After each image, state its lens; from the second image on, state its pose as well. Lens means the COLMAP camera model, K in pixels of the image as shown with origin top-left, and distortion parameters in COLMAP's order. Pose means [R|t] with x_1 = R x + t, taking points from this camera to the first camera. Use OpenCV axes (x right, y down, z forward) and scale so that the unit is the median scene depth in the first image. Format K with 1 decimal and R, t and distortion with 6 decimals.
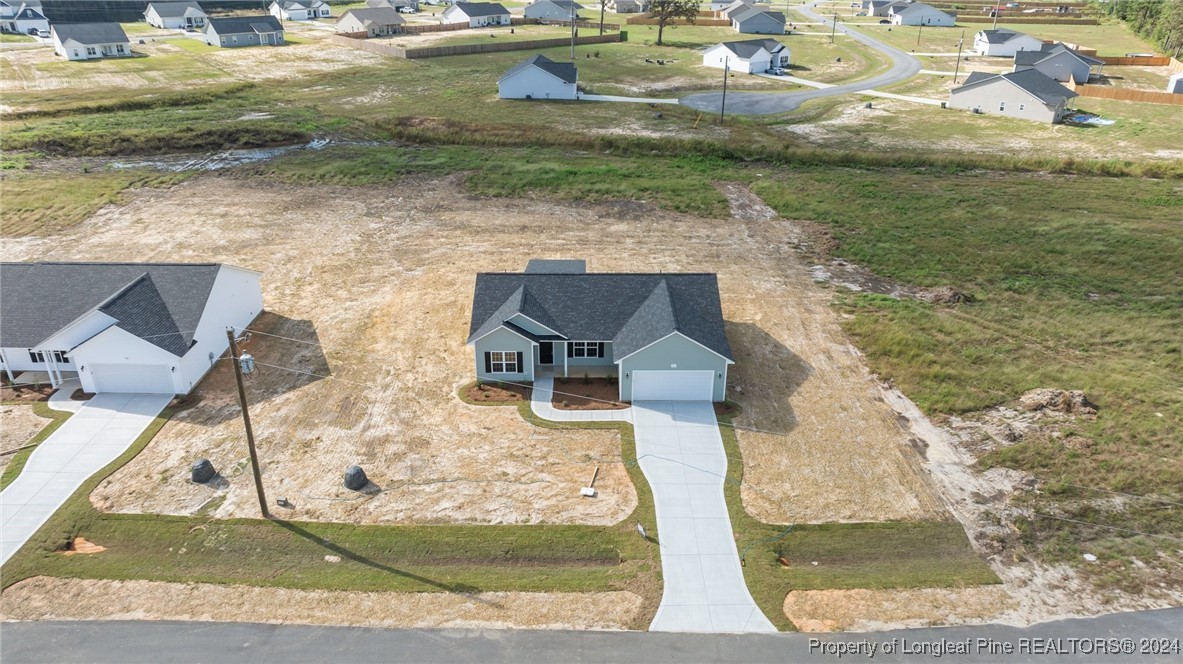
lens RADIAL K [[835.6, 0, 594.4], [0, 835.6, 330.9], [0, 0, 1]] dist [-0.038428, 0.035936]
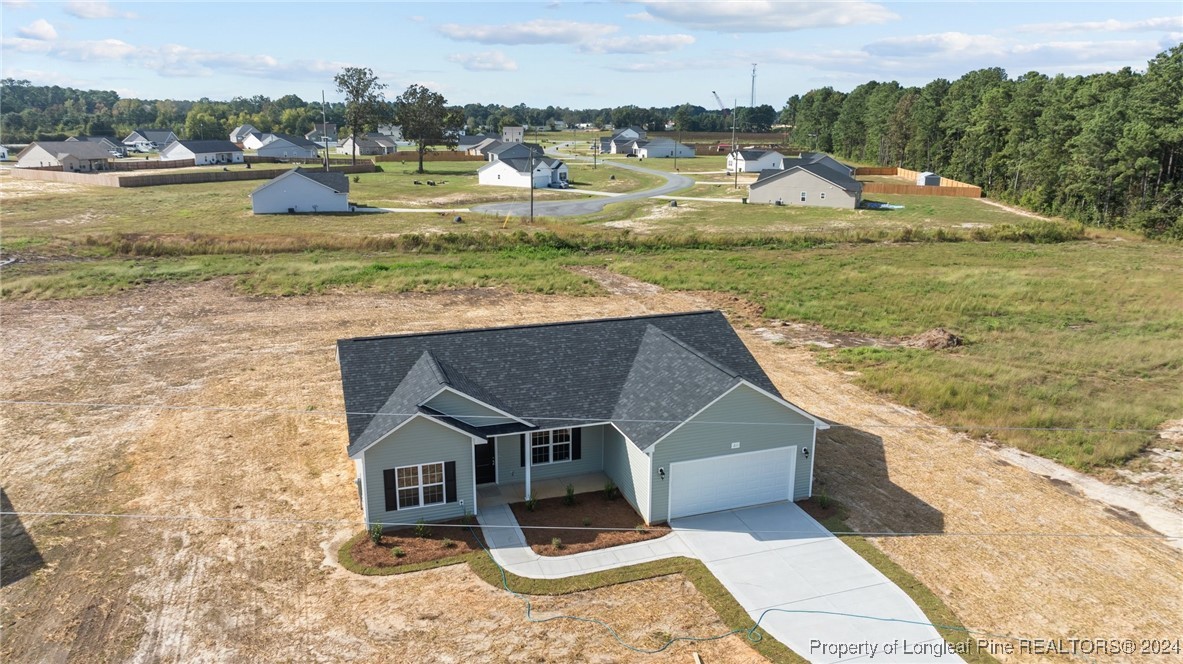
lens RADIAL K [[835.6, 0, 594.4], [0, 835.6, 330.9], [0, 0, 1]] dist [-0.038428, 0.035936]
pose [[0.947871, -0.080802, 0.308240, -0.112579], [0.138158, 0.975879, -0.169034, 0.032678], [-0.287147, 0.202808, 0.936171, 0.320666]]
